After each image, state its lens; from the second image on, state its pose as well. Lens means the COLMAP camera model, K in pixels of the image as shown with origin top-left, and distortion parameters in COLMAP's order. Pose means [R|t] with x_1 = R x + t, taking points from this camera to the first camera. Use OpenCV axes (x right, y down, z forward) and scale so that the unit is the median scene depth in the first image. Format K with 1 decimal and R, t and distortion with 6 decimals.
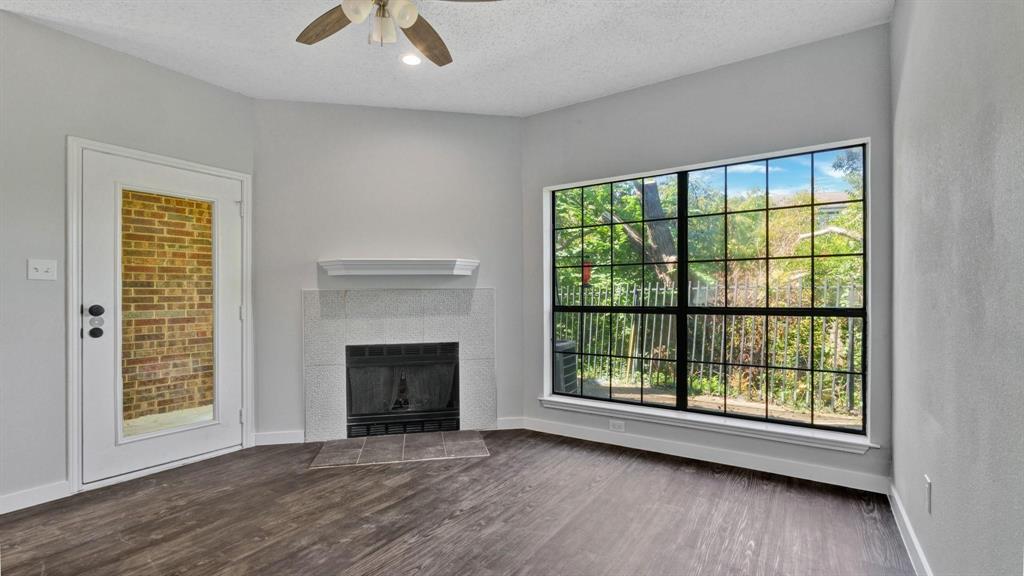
lens RADIAL K [[457.1, 0, 510.9], [0, 457.1, 298.7], [0, 0, 1]] dist [-0.007969, -0.000291]
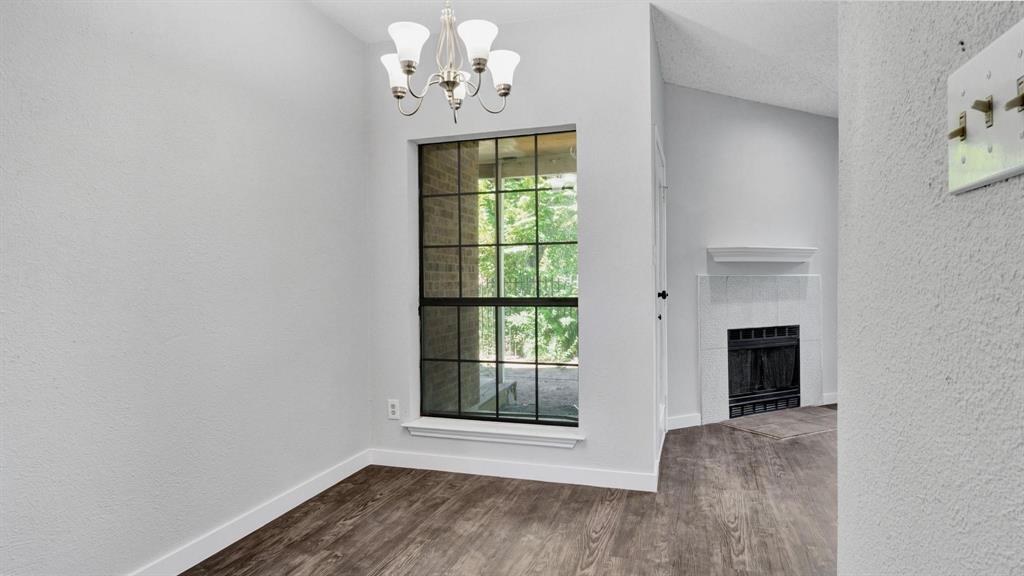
lens RADIAL K [[561.5, 0, 516.2], [0, 561.5, 289.2], [0, 0, 1]] dist [0.004359, 0.000272]
pose [[0.959581, -0.002390, 0.281423, -1.431810], [0.006743, 0.999872, -0.014503, 0.033014], [-0.281352, 0.015815, 0.959474, -0.108619]]
